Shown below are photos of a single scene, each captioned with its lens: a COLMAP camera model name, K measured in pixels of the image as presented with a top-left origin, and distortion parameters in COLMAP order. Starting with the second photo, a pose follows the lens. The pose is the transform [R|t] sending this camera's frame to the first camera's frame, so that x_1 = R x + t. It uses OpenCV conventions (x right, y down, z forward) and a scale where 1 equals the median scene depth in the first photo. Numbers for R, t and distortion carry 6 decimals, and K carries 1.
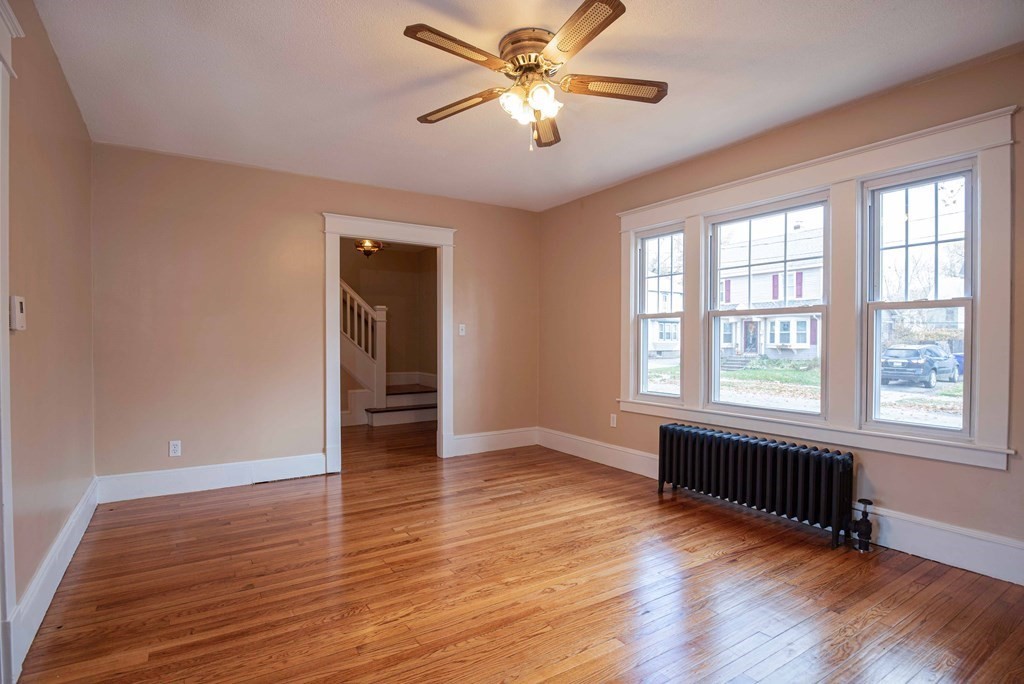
lens RADIAL K [[512.0, 0, 512.6], [0, 512.0, 348.0], [0, 0, 1]] dist [-0.013857, -0.011536]
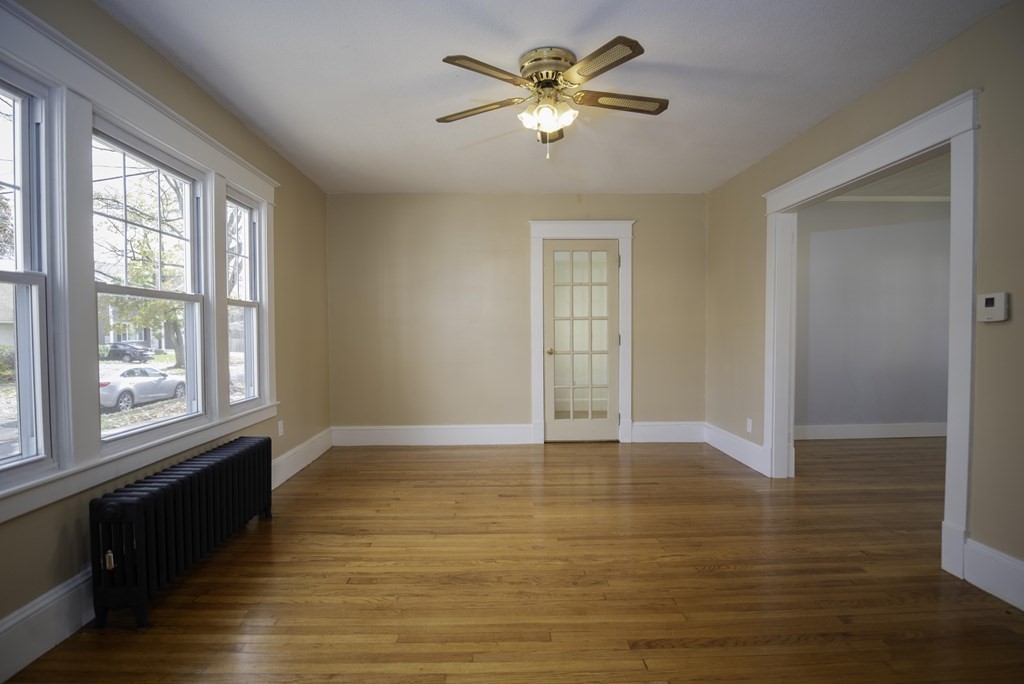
lens RADIAL K [[512.0, 0, 512.6], [0, 512.0, 348.0], [0, 0, 1]] dist [-0.013857, -0.011536]
pose [[-0.854191, -0.015002, 0.519743, -0.398603], [0.012680, 0.998685, 0.049665, -0.028781], [-0.519804, 0.049014, -0.852878, 1.671818]]
